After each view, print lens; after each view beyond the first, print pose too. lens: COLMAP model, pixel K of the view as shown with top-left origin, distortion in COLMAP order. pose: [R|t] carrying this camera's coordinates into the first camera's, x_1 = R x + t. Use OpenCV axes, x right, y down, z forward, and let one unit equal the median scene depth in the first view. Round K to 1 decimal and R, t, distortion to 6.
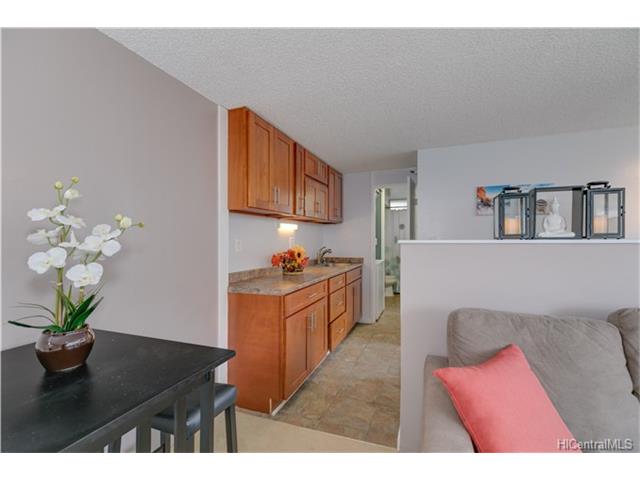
lens RADIAL K [[288.1, 0, 327.5], [0, 288.1, 239.9], [0, 0, 1]] dist [0.001131, 0.000078]
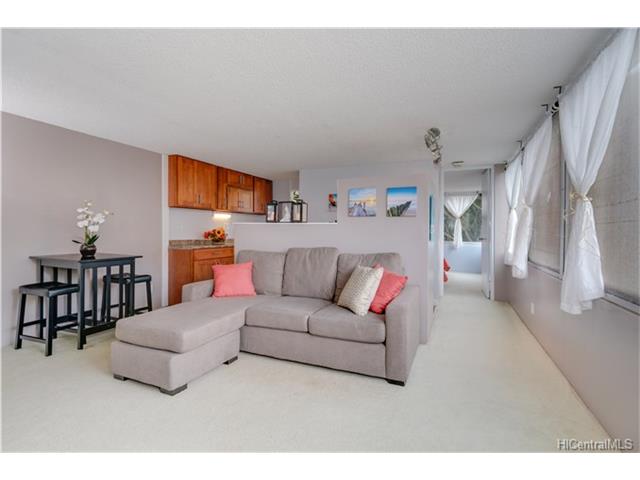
lens RADIAL K [[292.5, 0, 340.3], [0, 292.5, 237.2], [0, 0, 1]] dist [-0.000530, 0.000024]
pose [[0.999645, 0.019845, -0.017775, 0.780738], [-0.019464, 0.999582, 0.021385, 0.034727], [0.018192, -0.021031, 0.999613, -0.877829]]
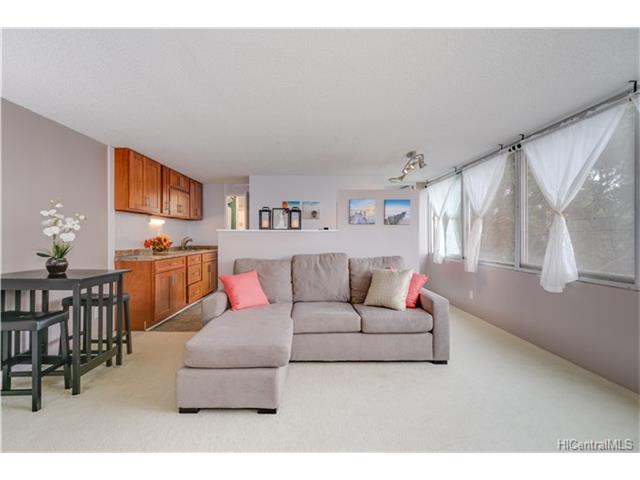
lens RADIAL K [[286.0, 0, 312.3], [0, 286.0, 243.5], [0, 0, 1]] dist [-0.001384, -0.000200]
pose [[0.936924, 0.003158, 0.349518, 0.121000], [-0.010315, 0.999773, 0.018617, 0.039554], [-0.349380, -0.021048, 0.936745, -0.808888]]
